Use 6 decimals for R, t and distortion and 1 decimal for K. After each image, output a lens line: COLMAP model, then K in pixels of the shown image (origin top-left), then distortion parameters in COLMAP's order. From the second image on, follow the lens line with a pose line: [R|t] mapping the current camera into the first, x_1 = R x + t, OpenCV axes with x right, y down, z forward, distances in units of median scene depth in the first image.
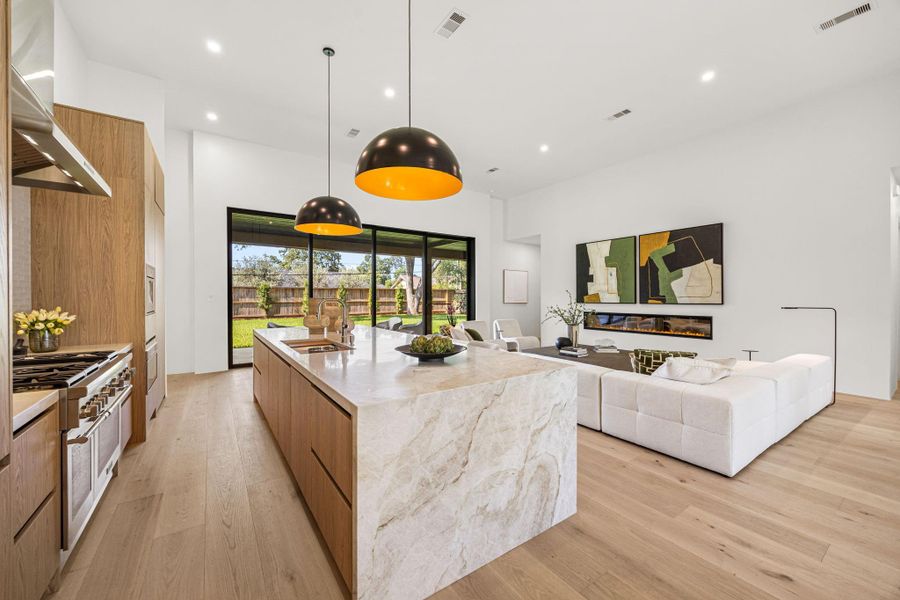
lens RADIAL K [[347.7, 0, 445.9], [0, 347.7, 300.3], [0, 0, 1]] dist [-0.002967, 0.000181]
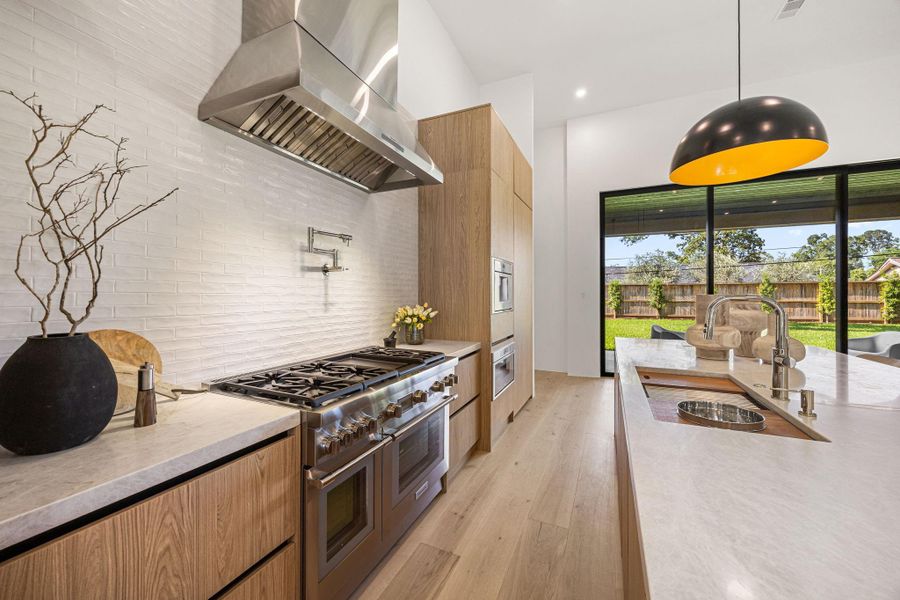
lens RADIAL K [[347.7, 0, 450.4], [0, 347.7, 294.5], [0, 0, 1]] dist [-0.002967, 0.000181]
pose [[0.516336, -0.003473, -0.856379, -0.042504], [-0.006899, 0.999942, -0.008215, 0.000444], [0.856358, 0.010150, 0.516283, 0.134130]]
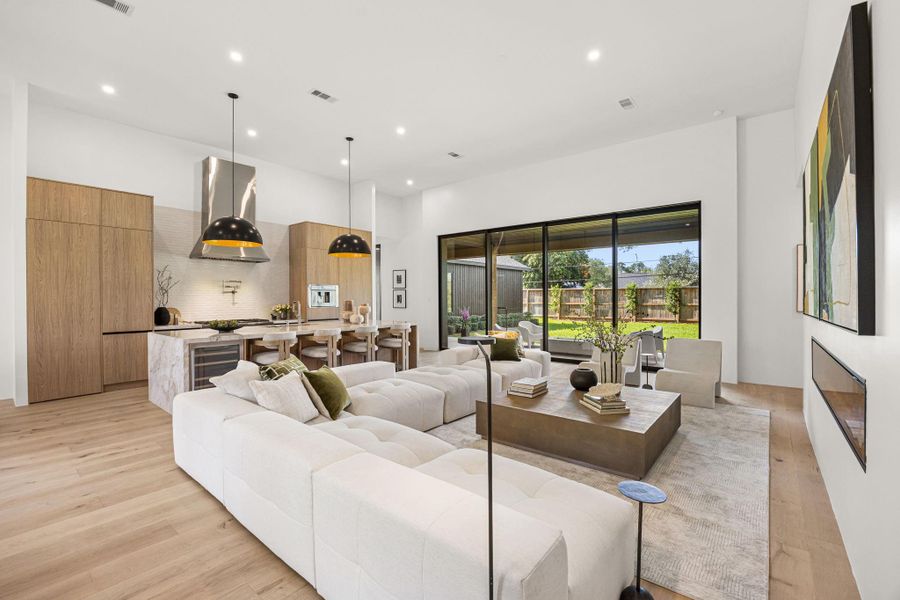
lens RADIAL K [[380.8, 0, 451.1], [0, 380.8, 302.9], [0, 0, 1]] dist [-0.024140, 0.000178]
pose [[0.287421, 0.008460, -0.957767, 0.546825], [-0.006290, 0.999956, 0.006945, -0.003149], [0.957784, 0.004029, 0.287461, 0.369401]]
